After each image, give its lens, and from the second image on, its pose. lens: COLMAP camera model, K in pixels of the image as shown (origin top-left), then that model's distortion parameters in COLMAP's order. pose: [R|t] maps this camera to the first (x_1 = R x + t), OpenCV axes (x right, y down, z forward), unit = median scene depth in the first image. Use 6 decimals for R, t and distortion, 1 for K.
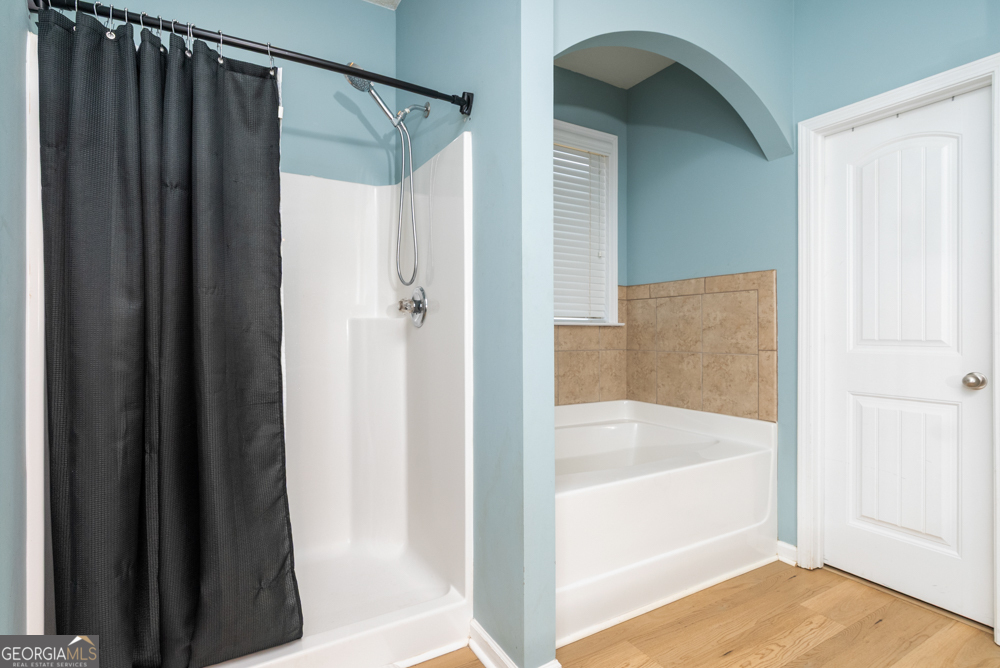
lens RADIAL K [[490.9, 0, 501.5], [0, 490.9, 328.8], [0, 0, 1]] dist [-0.000851, -0.000595]
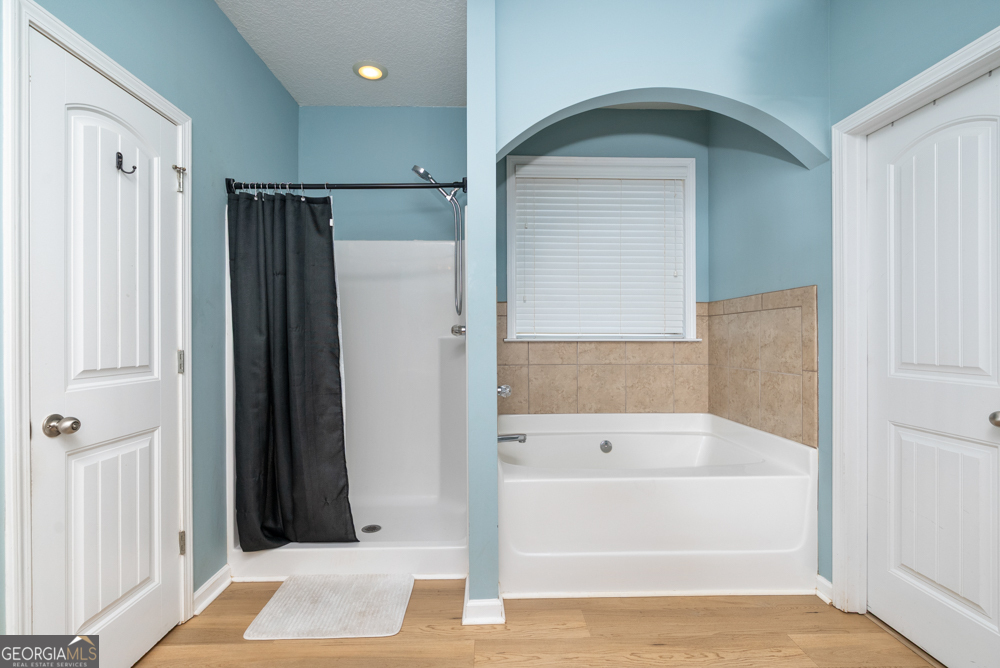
lens RADIAL K [[451.9, 0, 500.0], [0, 451.9, 334.0], [0, 0, 1]] dist [-0.001157, 0.000004]
pose [[0.876631, -0.004420, -0.481142, 0.425496], [0.003957, 0.999990, -0.001977, -0.026714], [0.481146, -0.000171, 0.876640, -0.045185]]
